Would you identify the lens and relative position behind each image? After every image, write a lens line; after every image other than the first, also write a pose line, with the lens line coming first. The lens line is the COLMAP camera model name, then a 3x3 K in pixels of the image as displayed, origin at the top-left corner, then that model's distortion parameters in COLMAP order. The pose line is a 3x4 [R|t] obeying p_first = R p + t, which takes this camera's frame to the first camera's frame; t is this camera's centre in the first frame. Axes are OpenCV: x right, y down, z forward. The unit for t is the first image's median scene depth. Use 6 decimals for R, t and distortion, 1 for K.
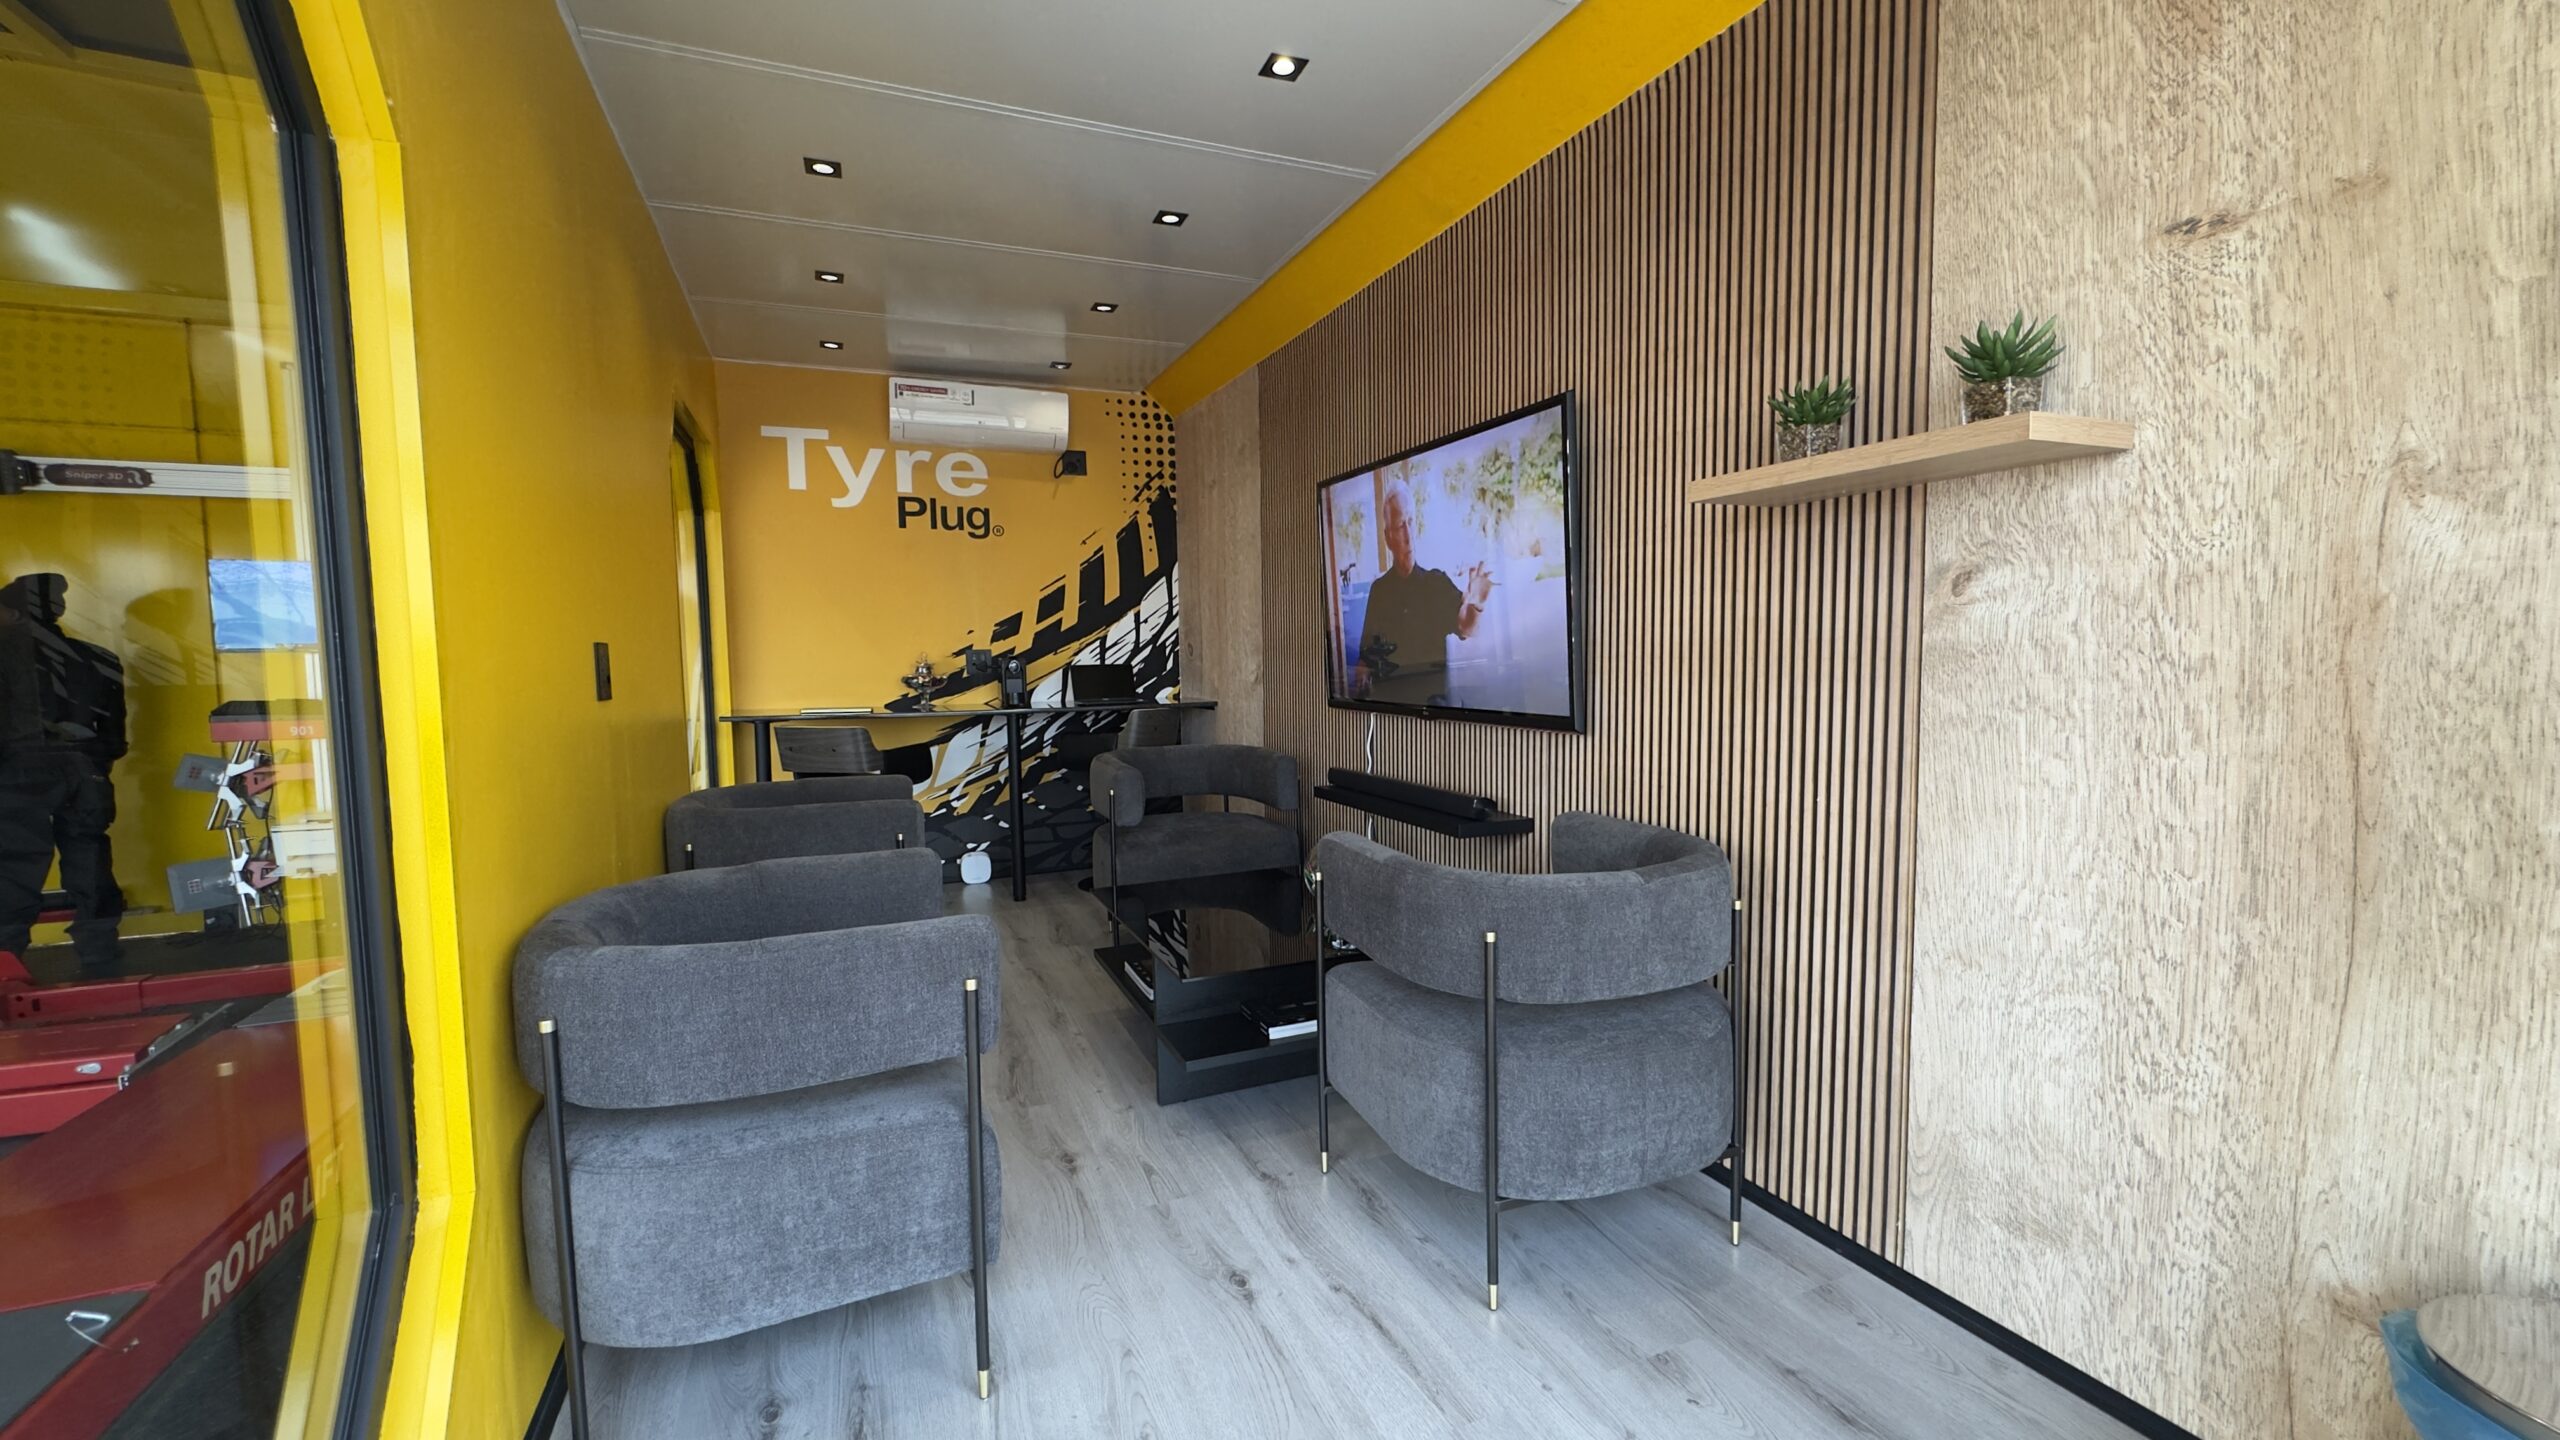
lens RADIAL K [[1064.6, 0, 1258.3], [0, 1064.6, 729.1], [0, 0, 1]] dist [-0.003506, -0.000185]
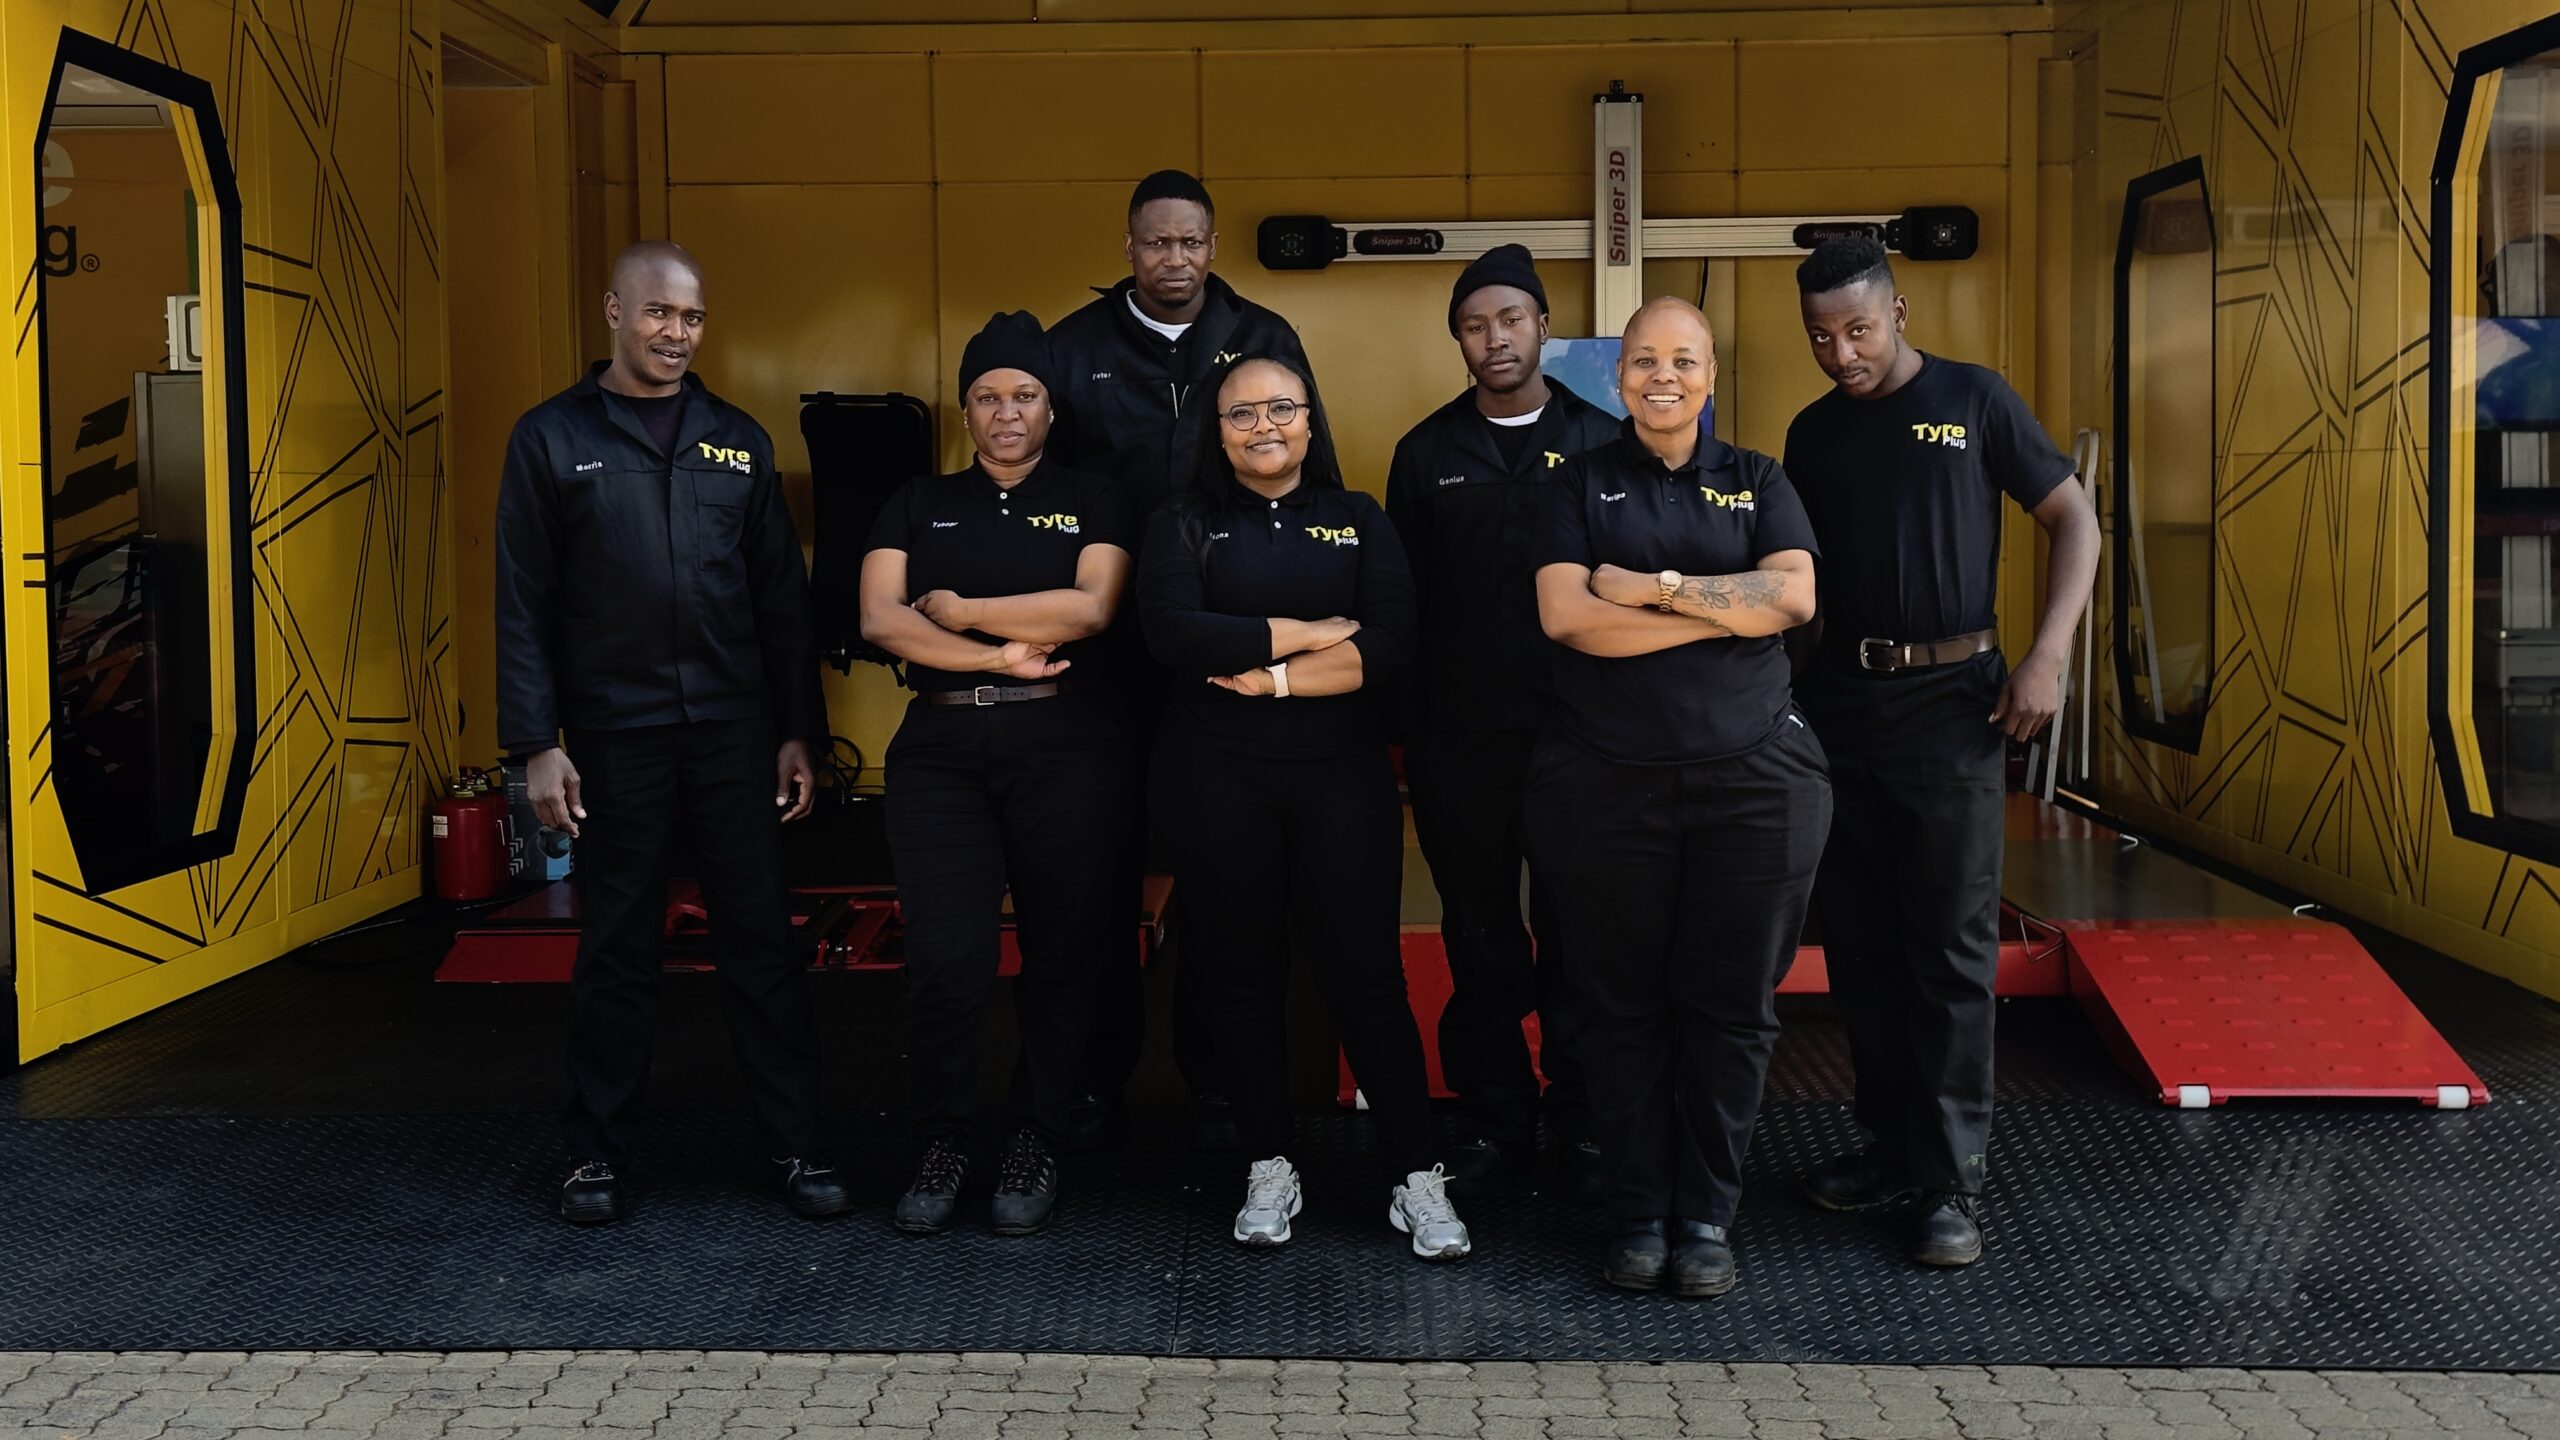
lens RADIAL K [[3532.1, 0, 1263.3], [0, 3532.1, 730.7], [0, 0, 1]] dist [0.101920, 0.000000]
pose [[0.911274, 0.030101, -0.410700, -0.009526], [-0.030599, 0.999517, 0.005362, 0.129910], [0.410663, 0.007680, 0.911755, -1.490824]]
